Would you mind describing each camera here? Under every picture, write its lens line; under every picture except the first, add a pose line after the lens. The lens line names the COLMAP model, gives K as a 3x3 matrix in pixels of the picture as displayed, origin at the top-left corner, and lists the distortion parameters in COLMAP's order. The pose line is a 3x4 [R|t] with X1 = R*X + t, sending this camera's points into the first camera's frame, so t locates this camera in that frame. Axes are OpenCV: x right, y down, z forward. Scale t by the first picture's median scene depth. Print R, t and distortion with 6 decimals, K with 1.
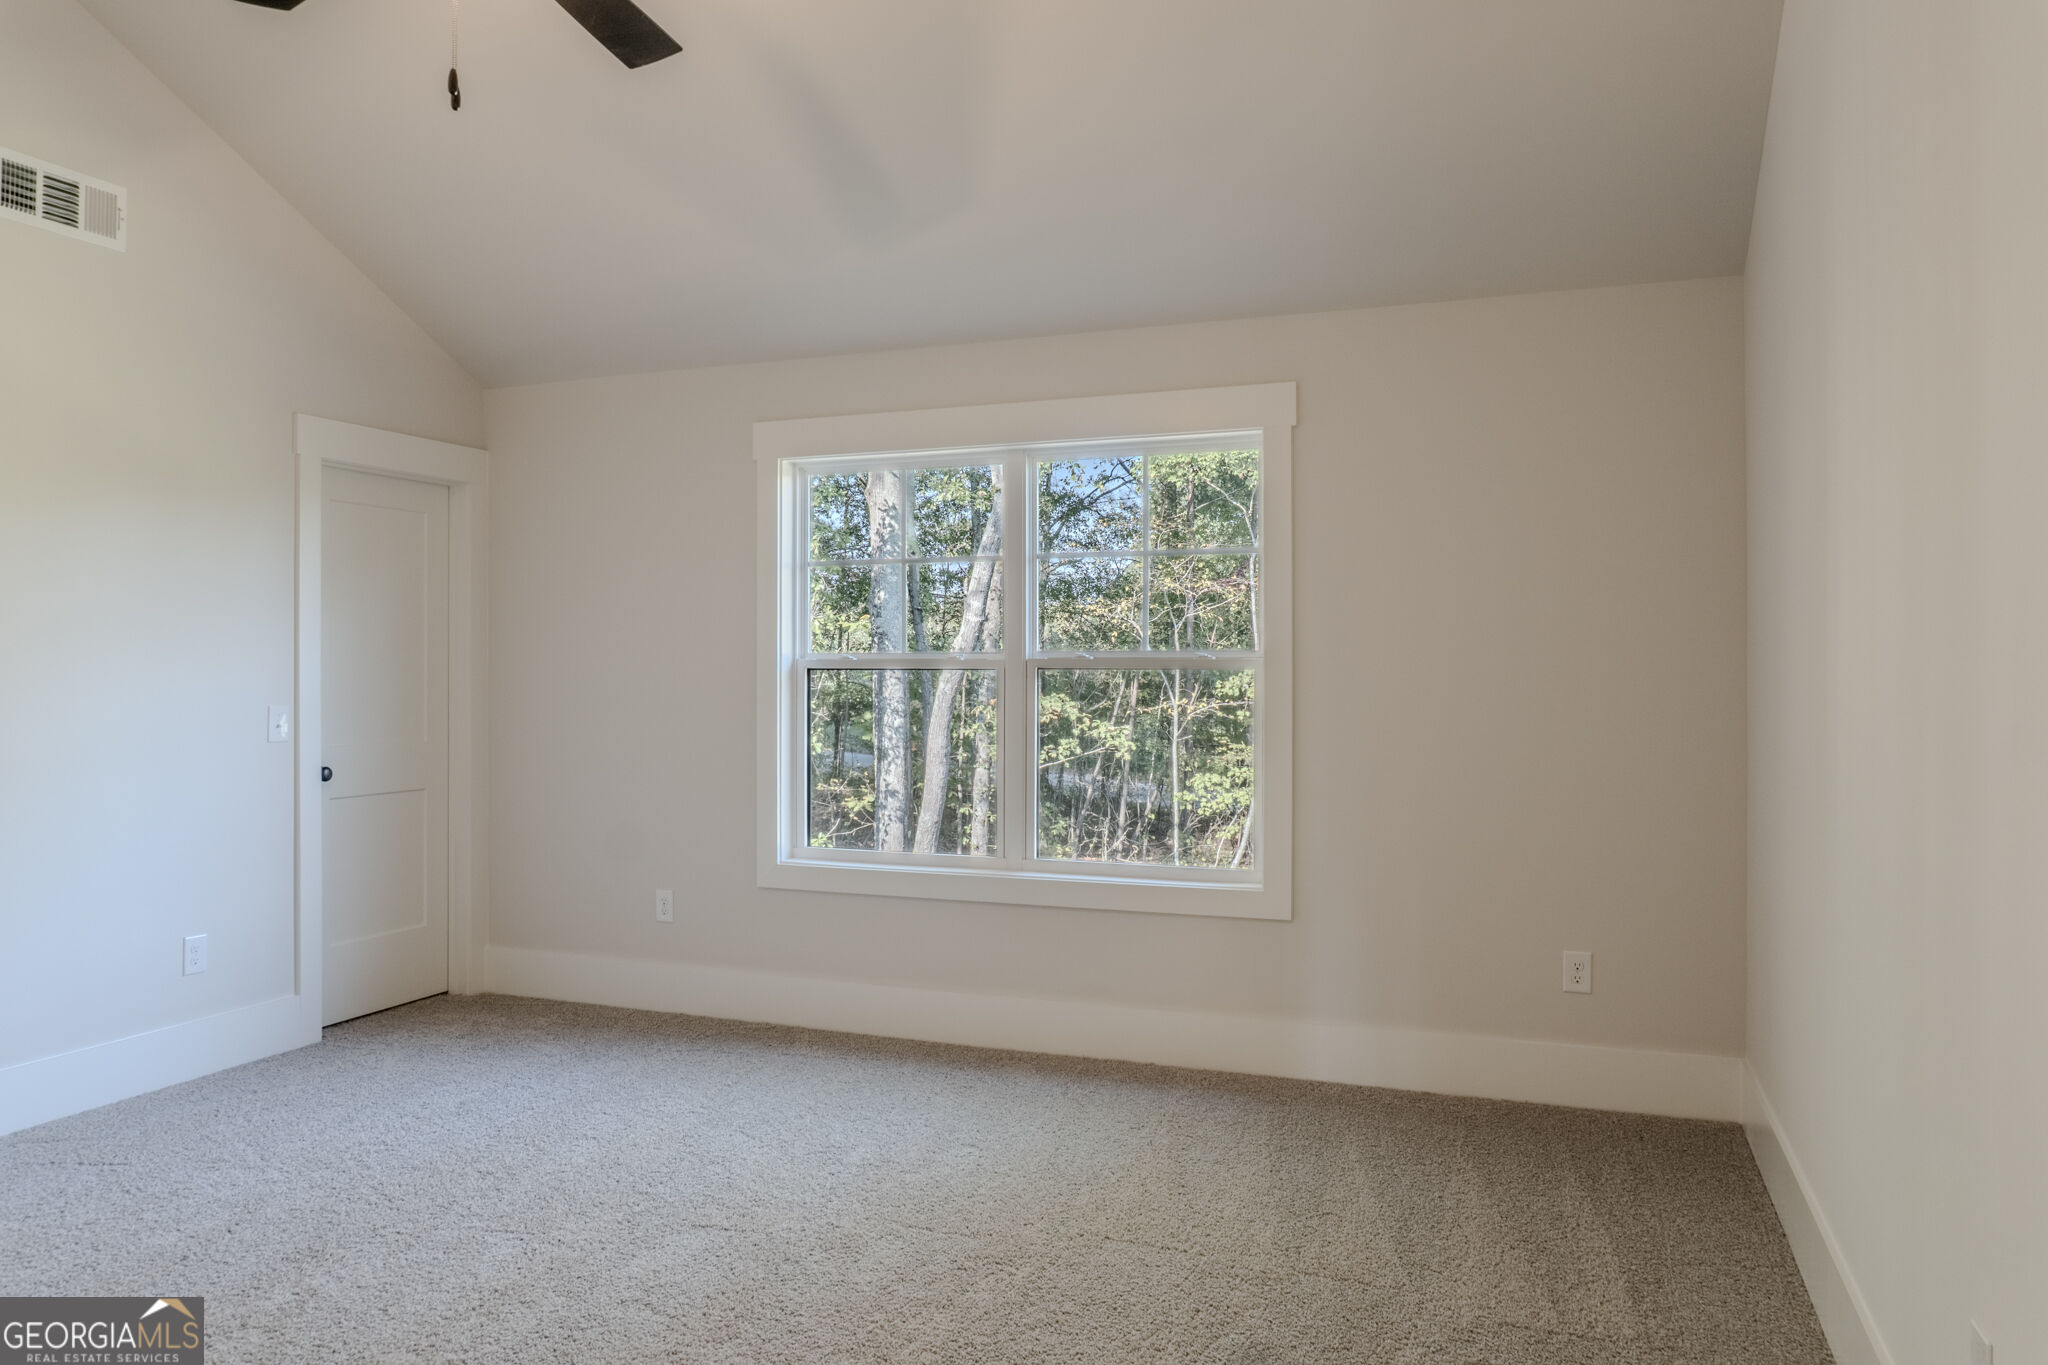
lens RADIAL K [[1384.2, 0, 1018.6], [0, 1384.2, 675.0], [0, 0, 1]] dist [-0.019148, -0.007740]
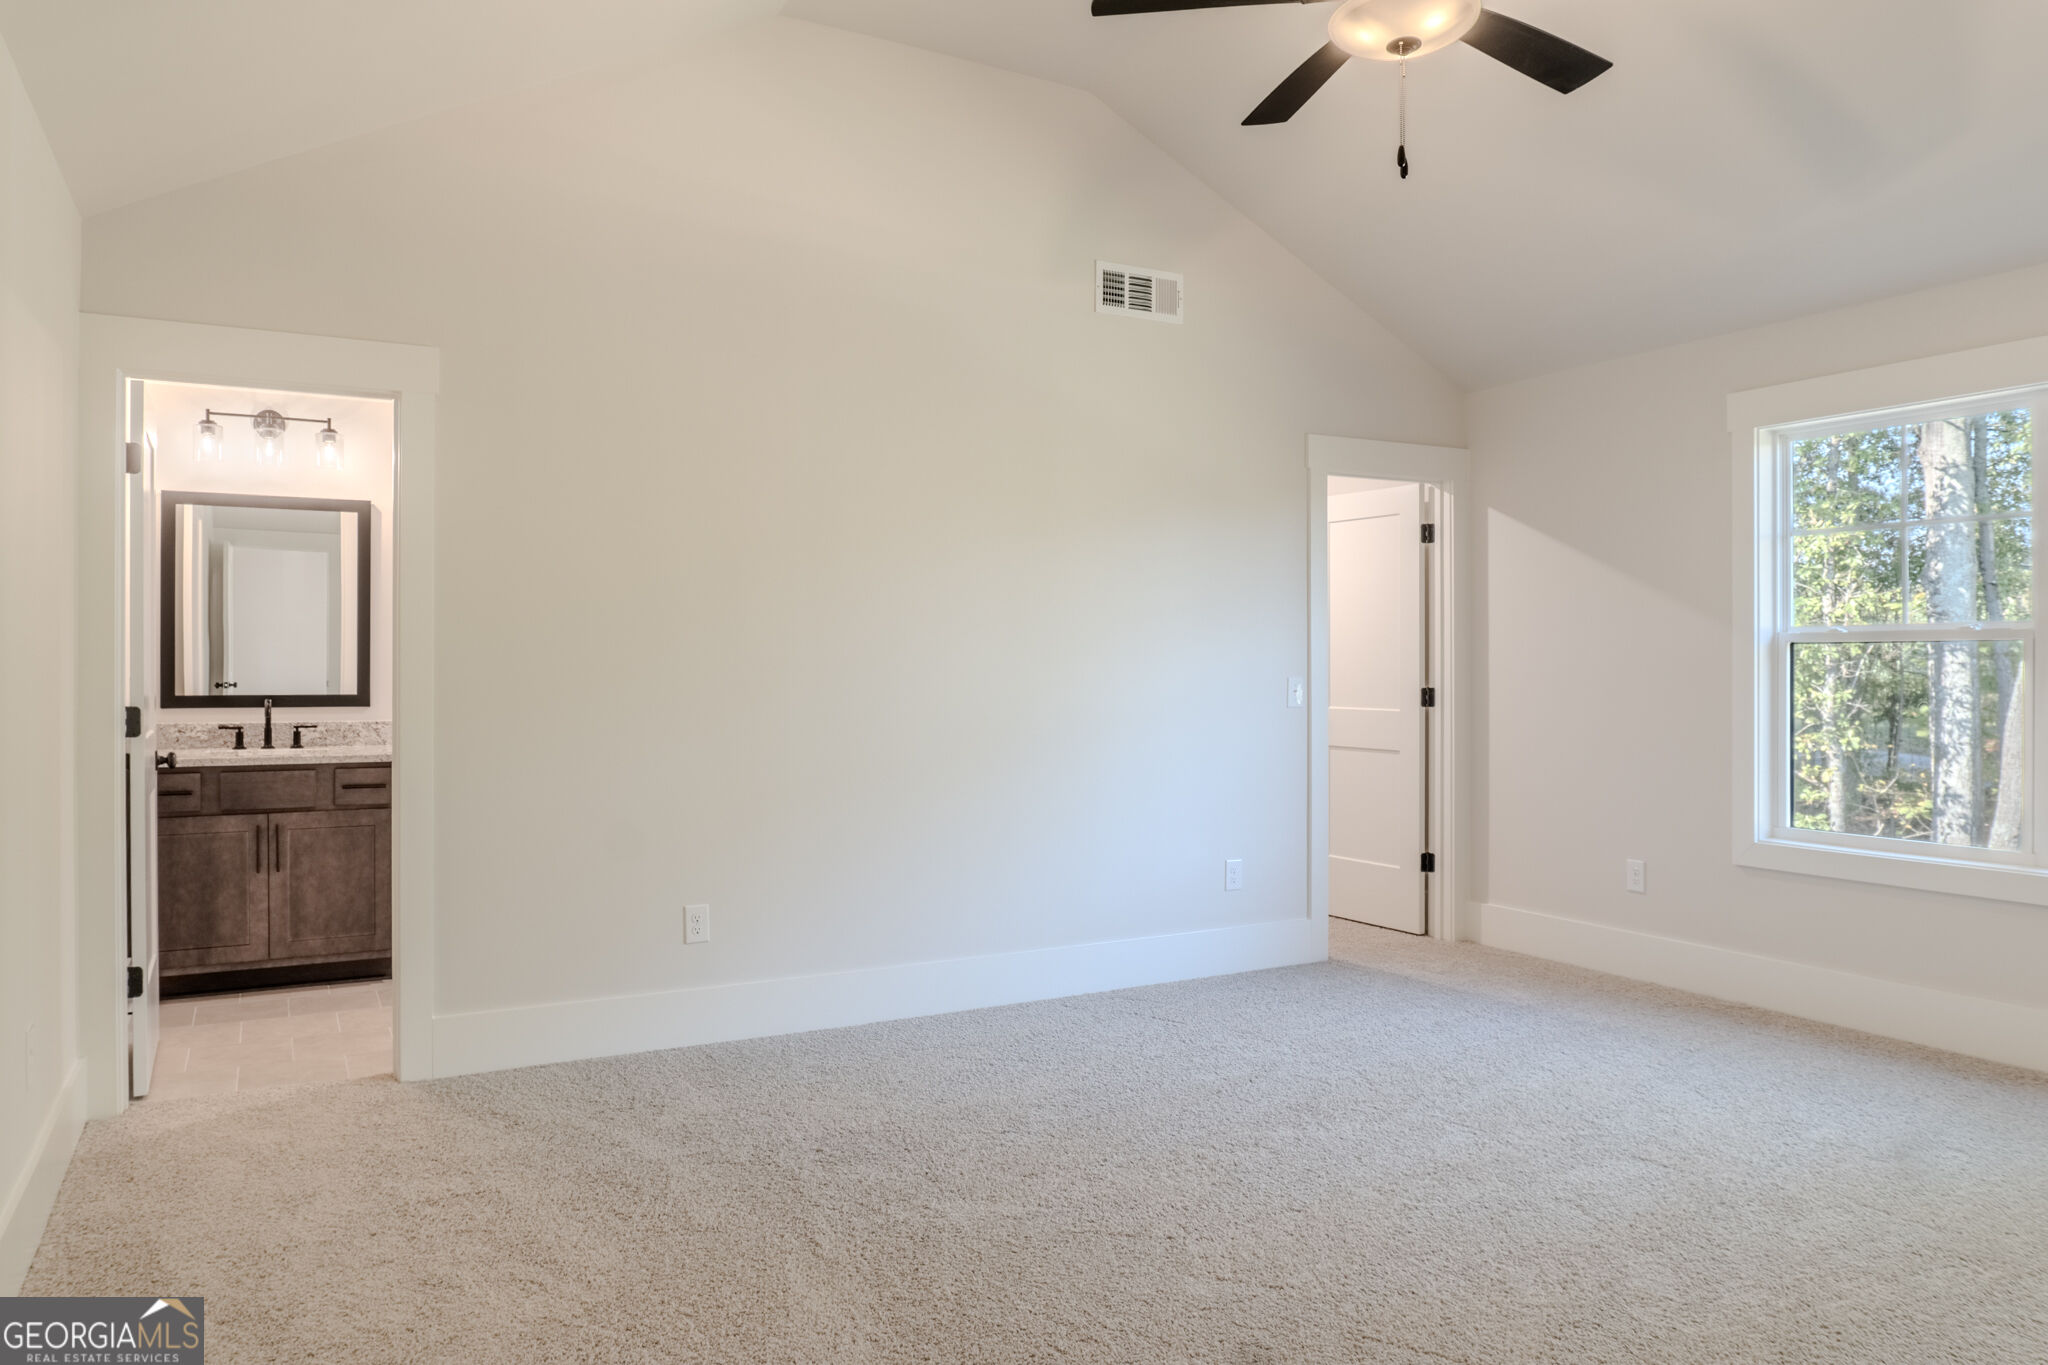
lens RADIAL K [[1384.2, 0, 1020.2], [0, 1384.2, 658.9], [0, 0, 1]] dist [-0.019148, -0.007740]
pose [[0.762729, -0.006074, -0.646690, 0.076086], [0.002047, 0.999974, -0.006978, 0.016562], [0.646715, 0.003998, 0.762721, -0.099539]]
